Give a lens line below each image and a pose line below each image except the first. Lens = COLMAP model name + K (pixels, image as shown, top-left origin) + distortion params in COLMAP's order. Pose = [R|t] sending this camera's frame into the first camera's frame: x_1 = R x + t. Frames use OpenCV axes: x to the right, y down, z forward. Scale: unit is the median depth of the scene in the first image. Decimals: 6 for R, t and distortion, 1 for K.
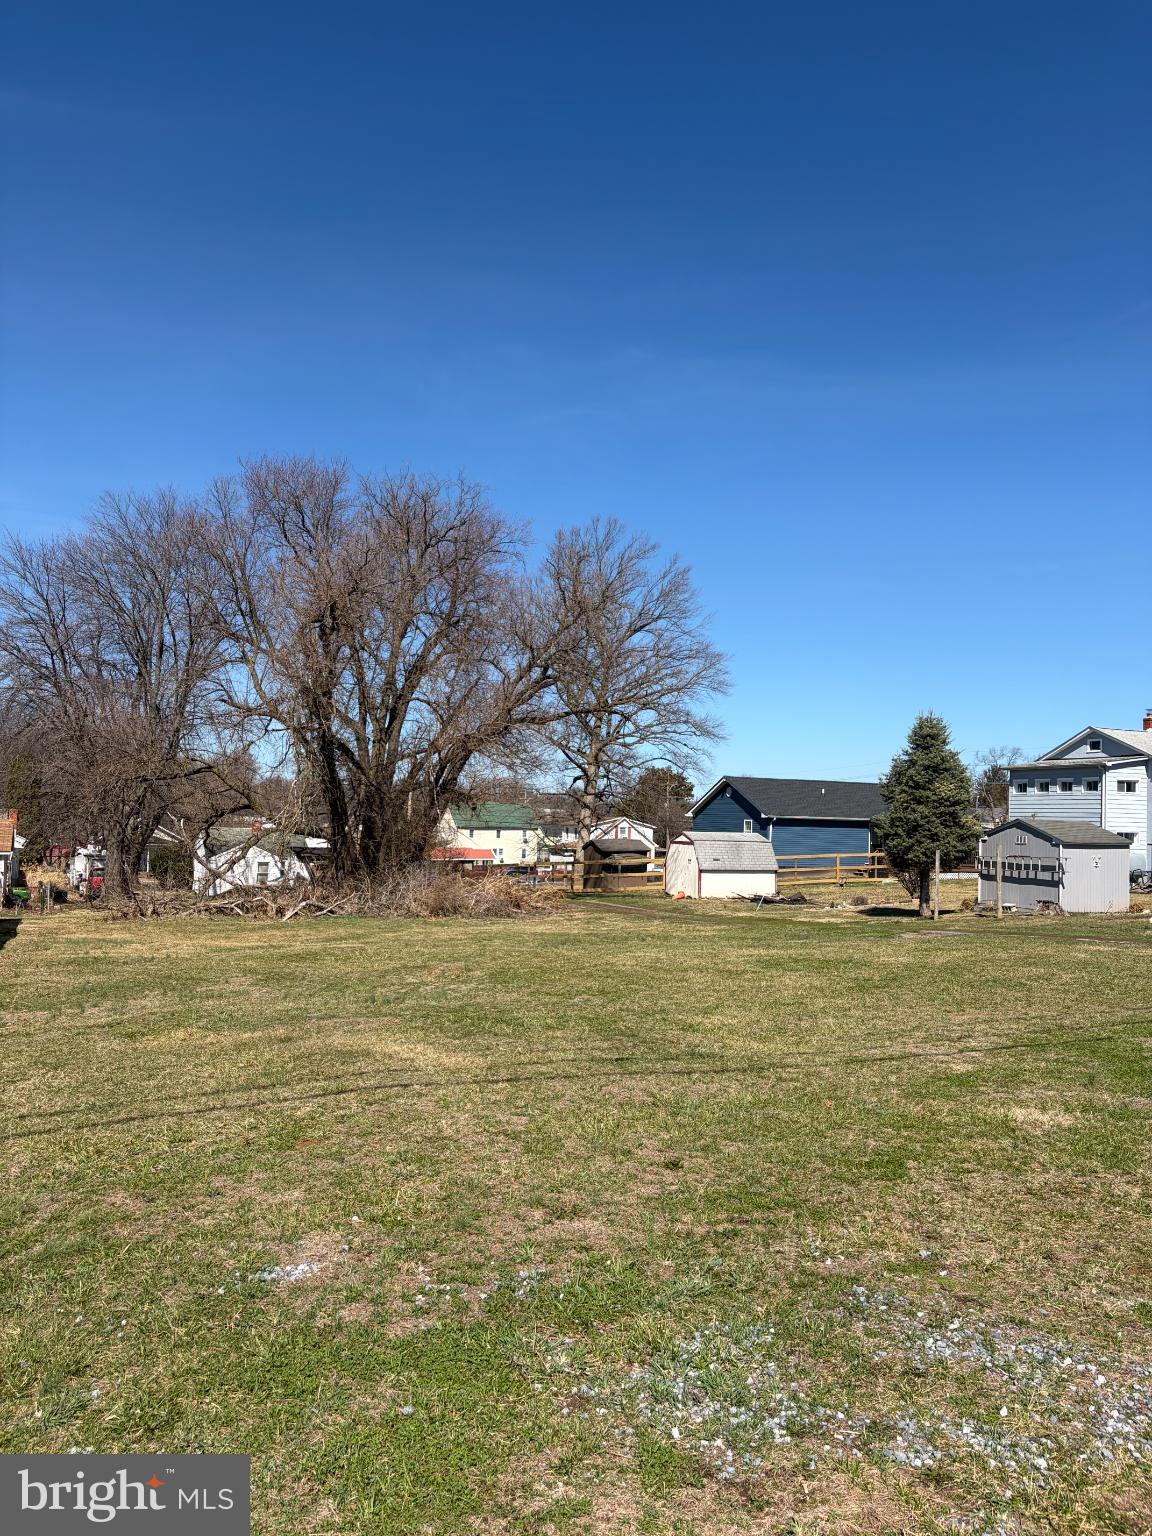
lens RADIAL K [[1156.0, 0, 587.4], [0, 1156.0, 795.4], [0, 0, 1]] dist [0.051103, -0.044765]
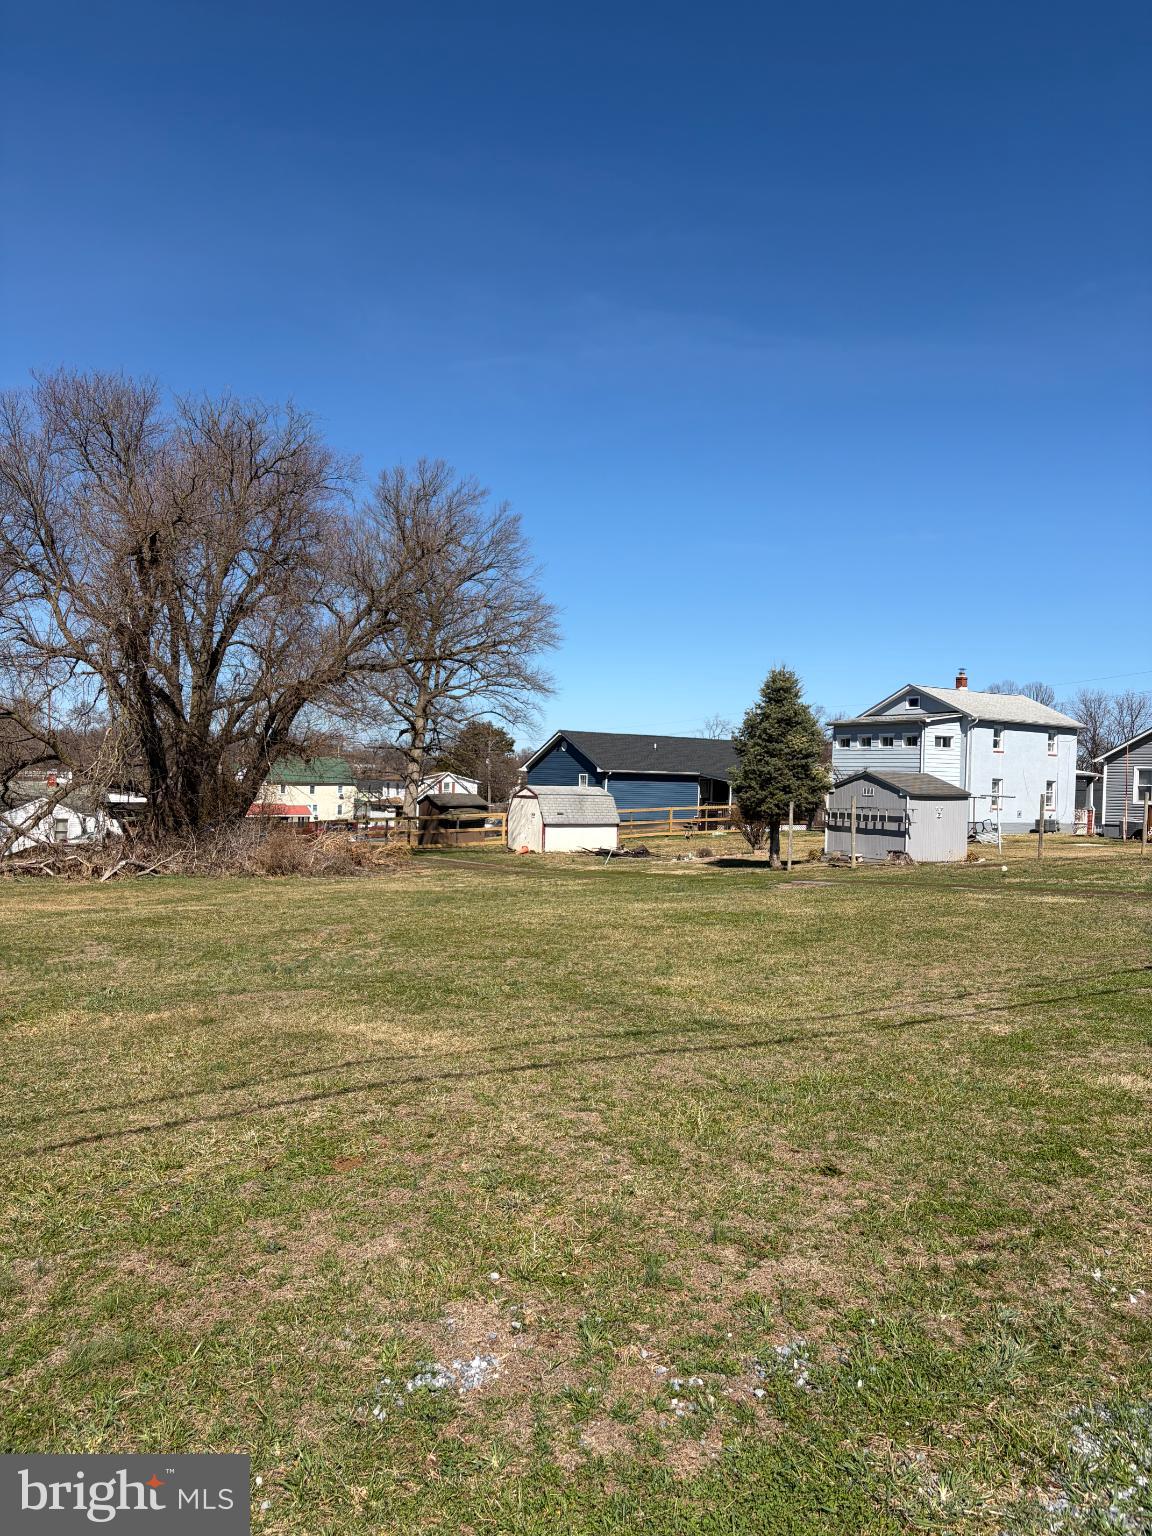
lens RADIAL K [[1156.0, 0, 595.3], [0, 1156.0, 802.0], [0, 0, 1]] dist [0.051103, -0.044765]
pose [[0.985933, -0.003023, 0.167112, -0.025568], [-0.004332, 0.999038, 0.043631, 0.002767], [-0.167083, -0.043741, 0.984972, 0.026561]]
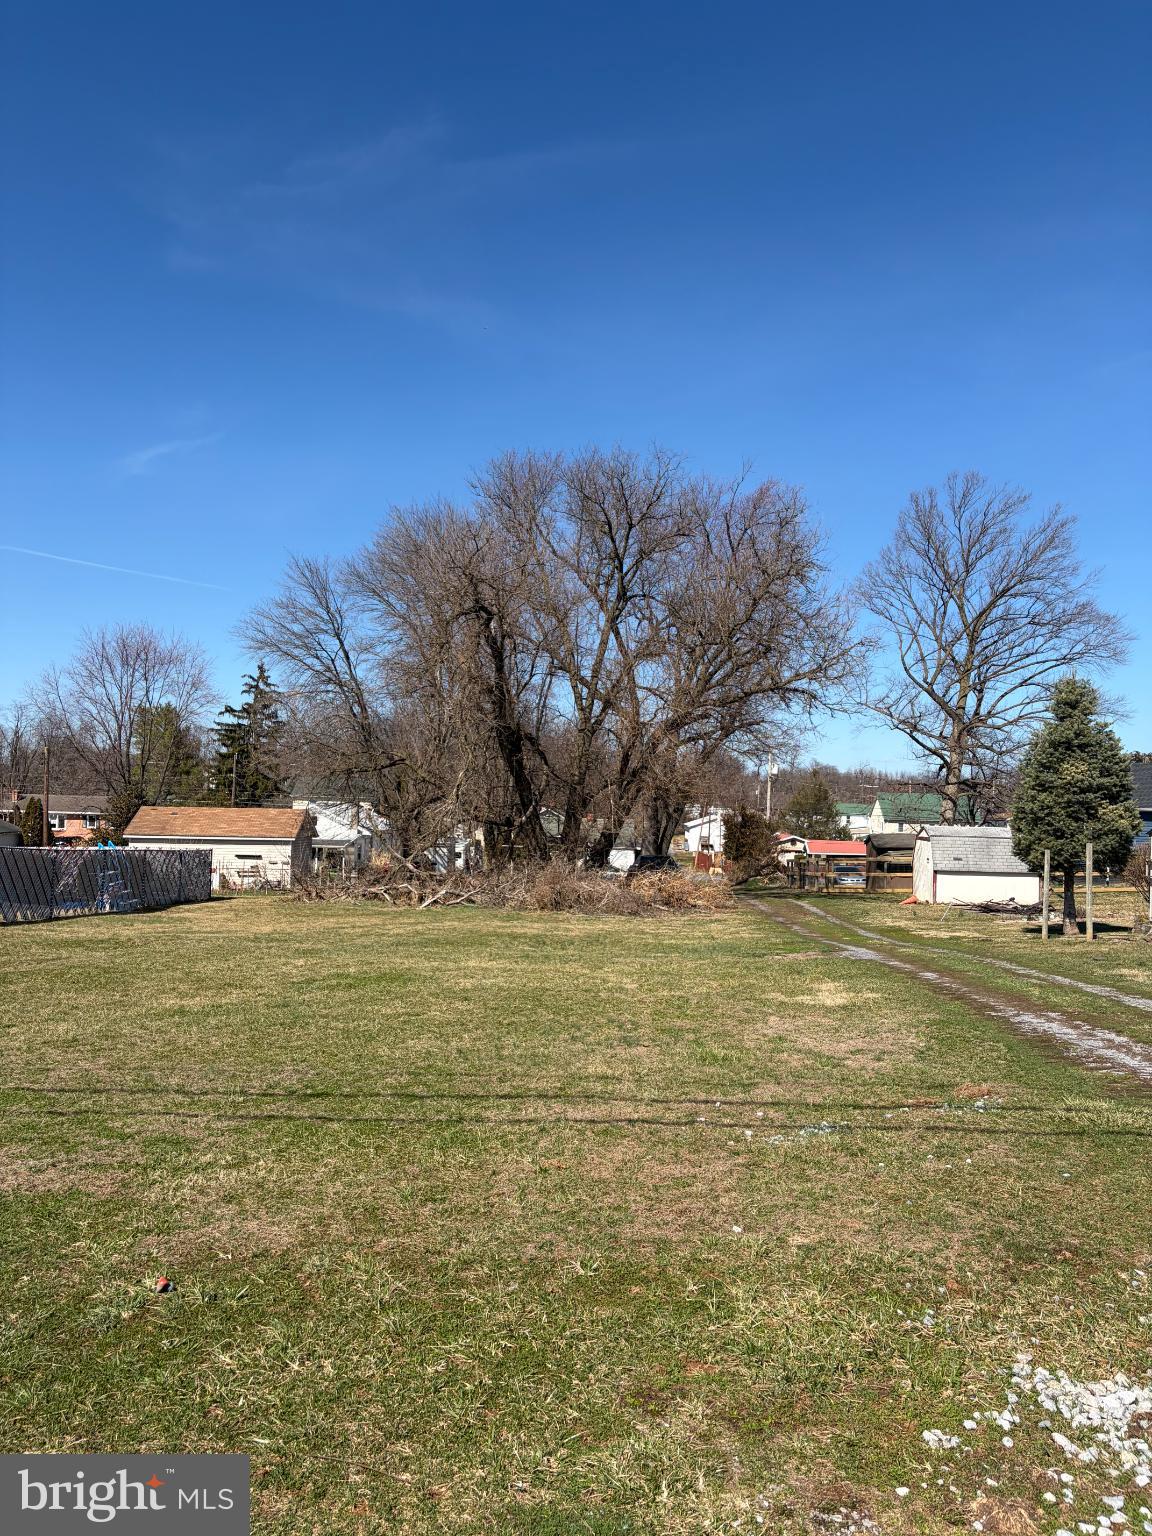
lens RADIAL K [[1156.0, 0, 565.4], [0, 1156.0, 776.0], [0, 0, 1]] dist [0.051103, -0.044765]
pose [[0.896295, -0.009909, -0.443348, 0.252096], [0.005225, 0.999917, -0.011784, 0.003875], [0.443428, 0.008246, 0.896272, 0.119693]]
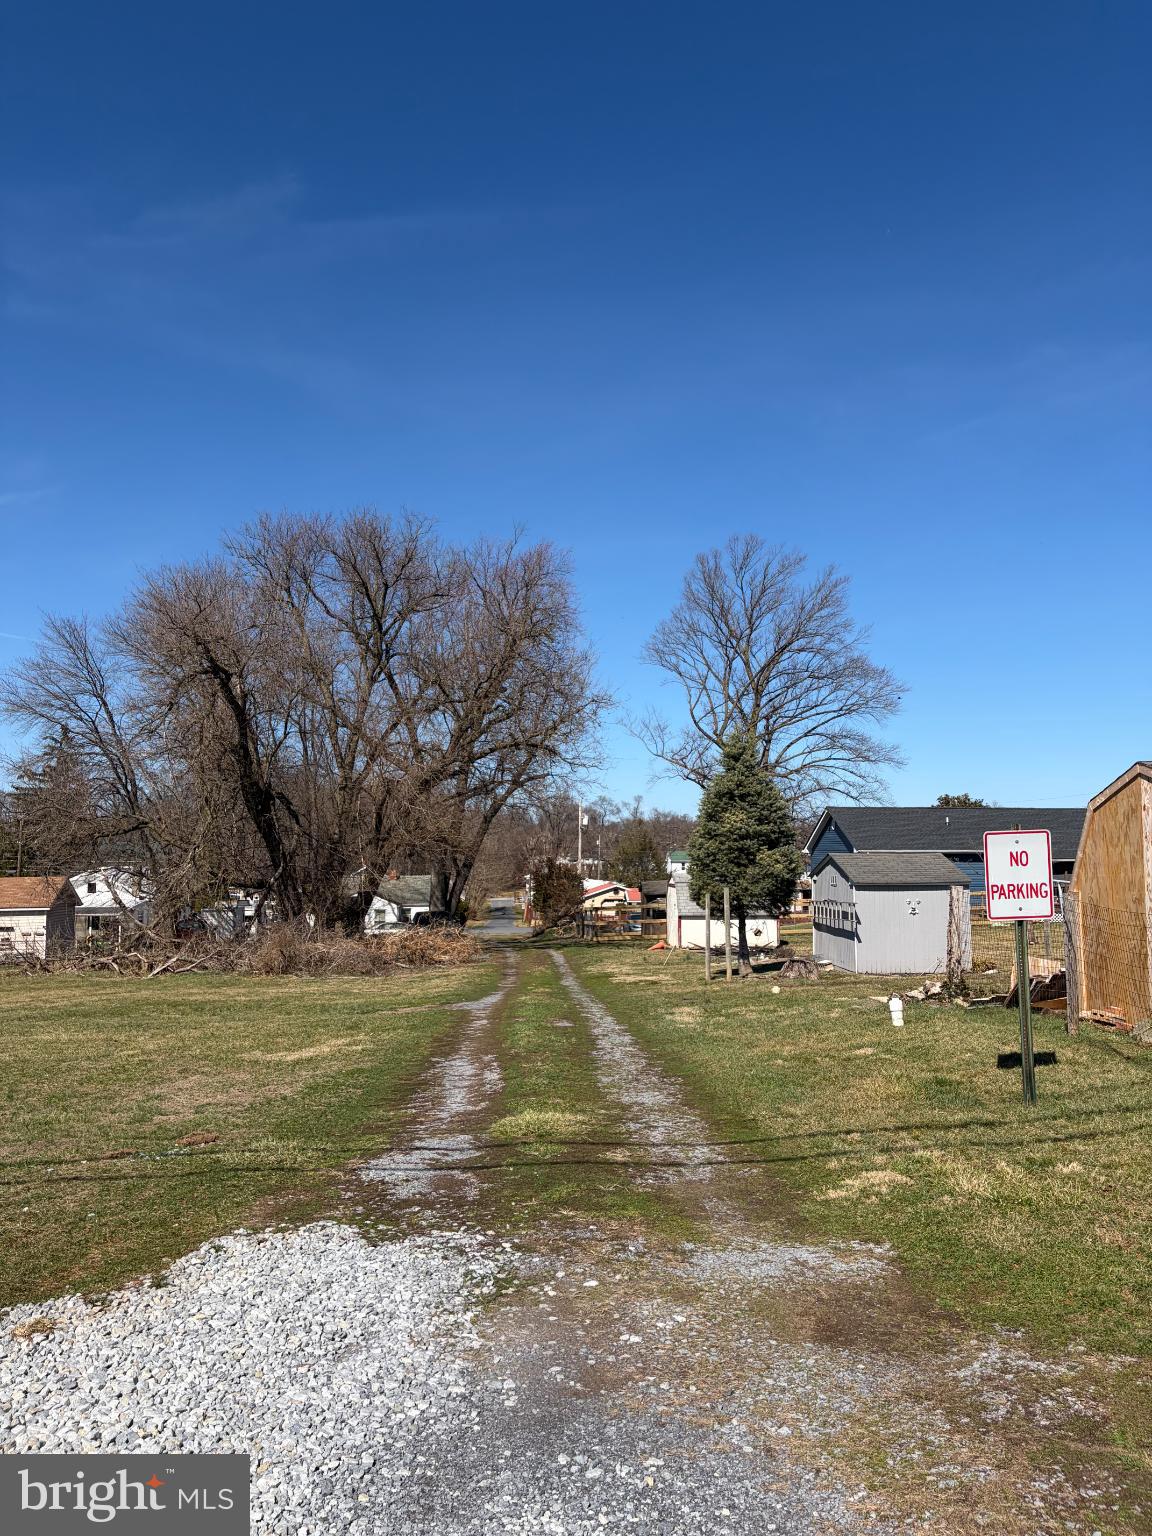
lens RADIAL K [[1156.0, 0, 590.6], [0, 1156.0, 770.4], [0, 0, 1]] dist [0.051103, -0.044765]
pose [[0.946486, -0.051167, -0.318664, 0.346938], [0.033860, 0.997647, -0.059621, 0.003869], [0.320965, 0.045641, 0.945991, 0.144905]]
